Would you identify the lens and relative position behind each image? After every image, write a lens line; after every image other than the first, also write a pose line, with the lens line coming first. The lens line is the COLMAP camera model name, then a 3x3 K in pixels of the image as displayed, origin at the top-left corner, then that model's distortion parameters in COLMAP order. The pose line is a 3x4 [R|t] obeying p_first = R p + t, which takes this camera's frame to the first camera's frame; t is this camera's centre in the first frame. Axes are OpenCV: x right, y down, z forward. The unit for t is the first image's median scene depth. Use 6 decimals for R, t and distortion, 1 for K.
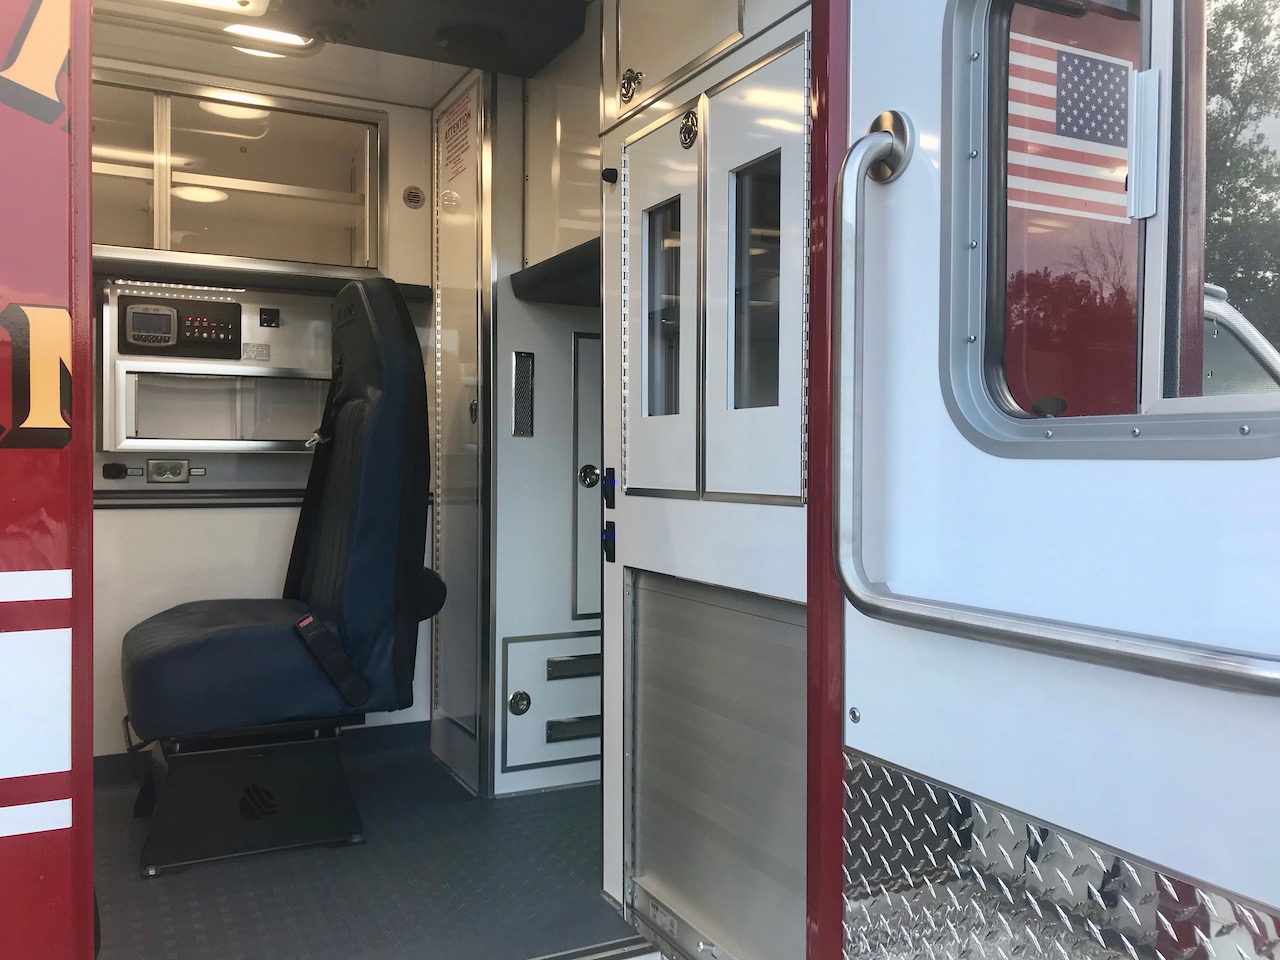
lens RADIAL K [[1055.8, 0, 634.7], [0, 1055.8, 484.3], [0, 0, 1]] dist [0.193611, -0.558087]
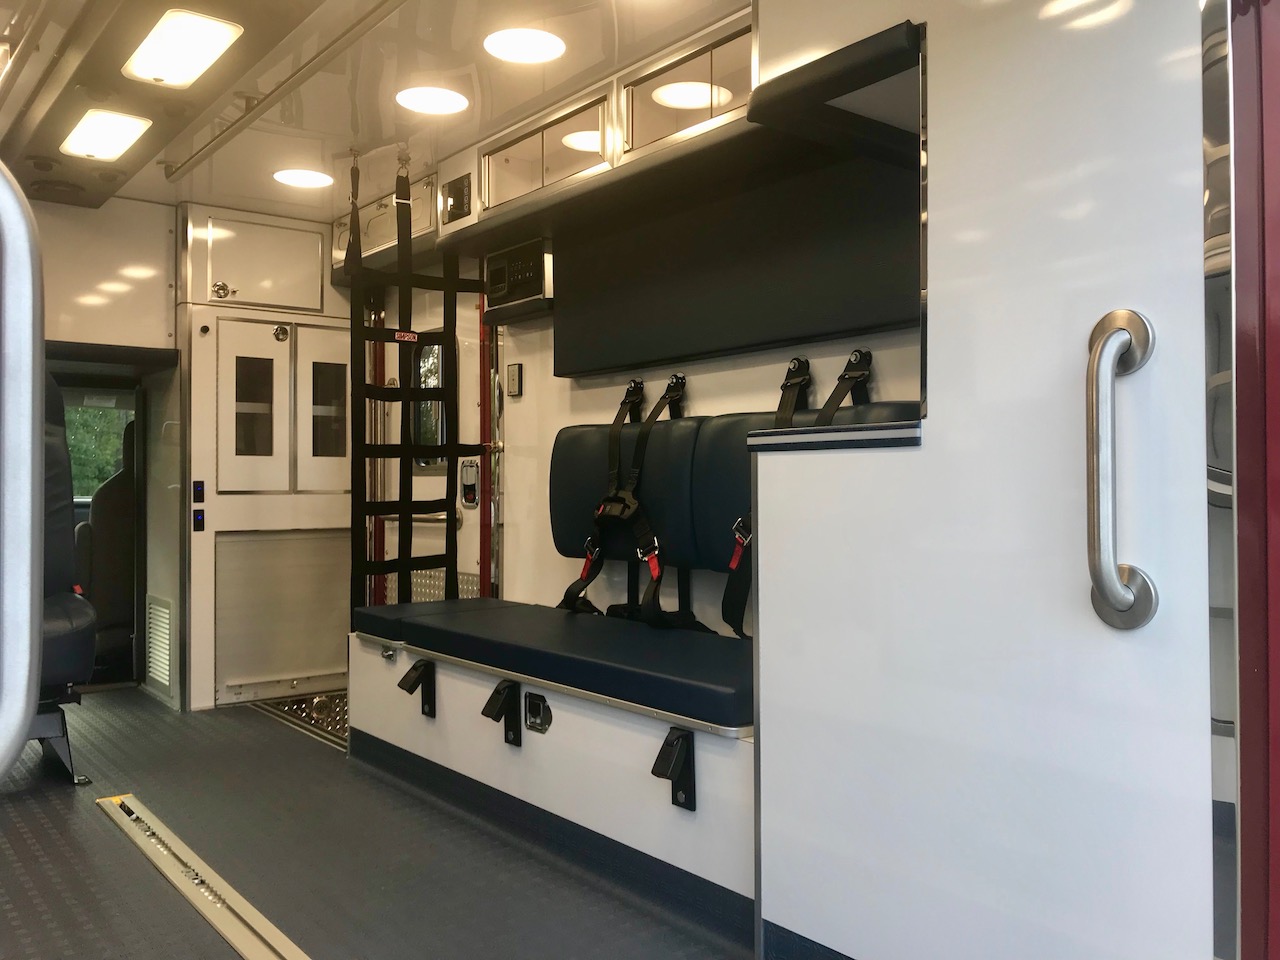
lens RADIAL K [[1055.8, 0, 634.7], [0, 1055.8, 484.3], [0, 0, 1]] dist [0.193611, -0.558087]
pose [[-0.198970, -0.007448, 0.979977, -1.529192], [0.022852, 0.999664, 0.012238, -0.011768], [-0.979739, 0.024829, -0.198733, 0.459966]]
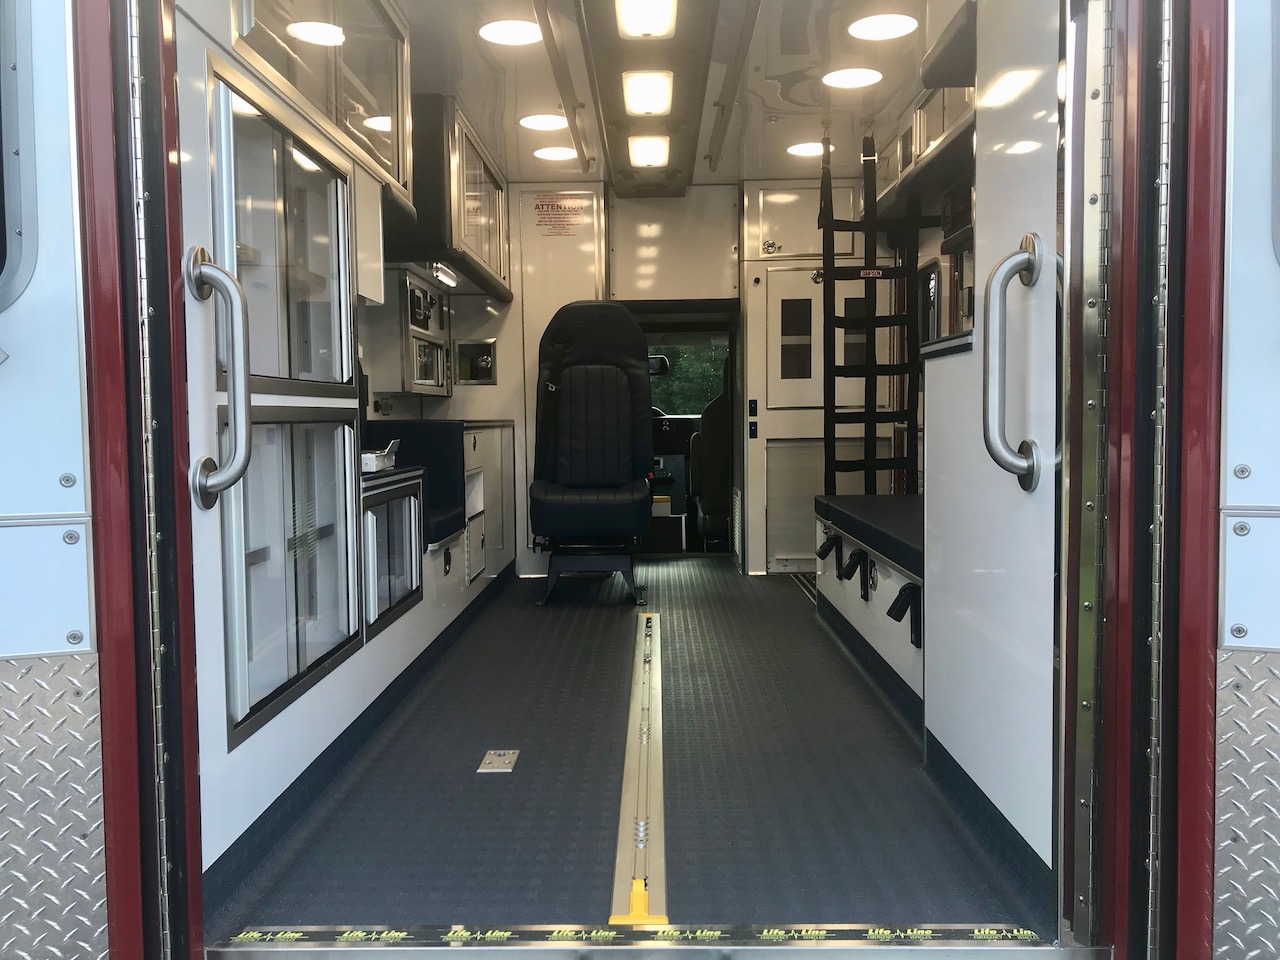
lens RADIAL K [[1055.8, 0, 634.7], [0, 1055.8, 484.3], [0, 0, 1]] dist [0.193611, -0.558087]
pose [[0.470890, -0.066371, 0.879692, -1.734062], [0.031820, 0.997795, 0.058249, 0.020905], [-0.881618, 0.000563, 0.471964, 0.060354]]
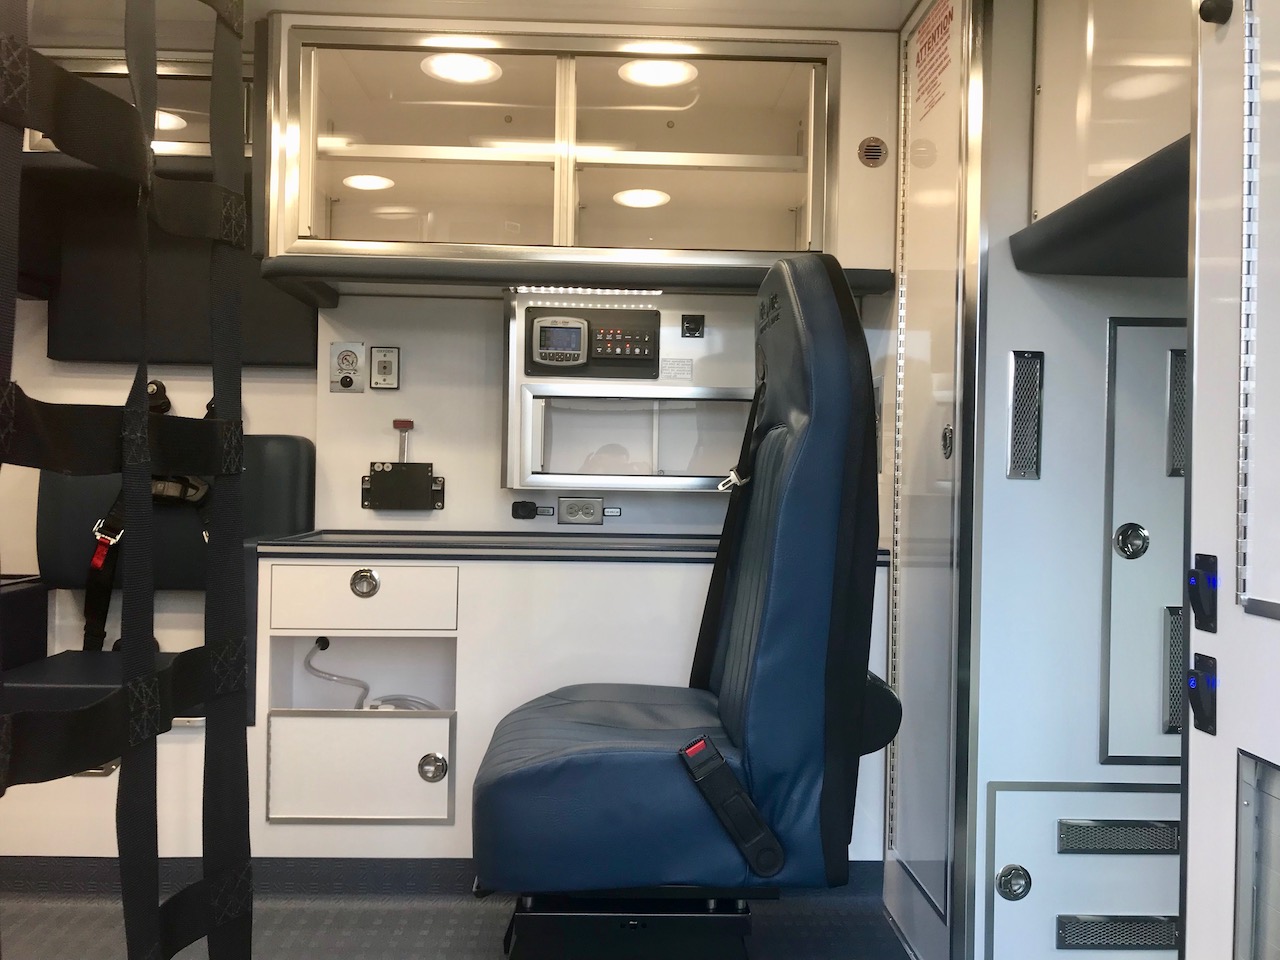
lens RADIAL K [[1040.0, 0, 640.2], [0, 1040.0, 481.3], [0, 0, 1]] dist [0.004777, -0.006782]
pose [[0.903391, 0.012419, -0.428637, -0.042115], [-0.019309, 0.999745, -0.011730, -0.030451], [0.428382, 0.018873, 0.903401, 0.301899]]
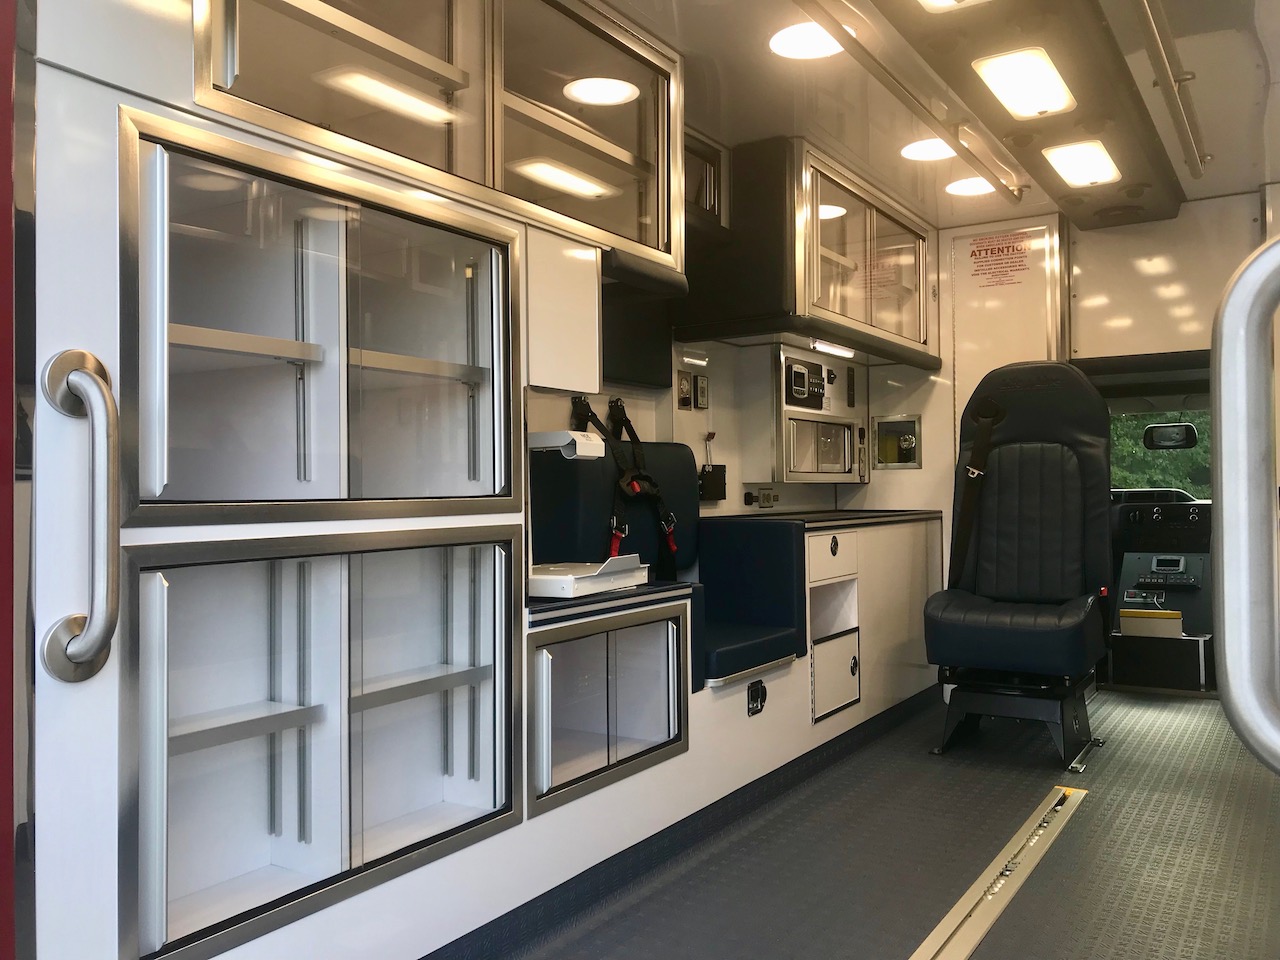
lens RADIAL K [[1051.0, 0, 638.9], [0, 1051.0, 482.4], [0, 0, 1]] dist [0.103308, -0.194493]
pose [[0.861948, -0.011190, 0.506873, -1.349105], [0.026047, 0.999414, -0.022230, -0.008003], [-0.506327, 0.032364, 0.861734, 0.028119]]
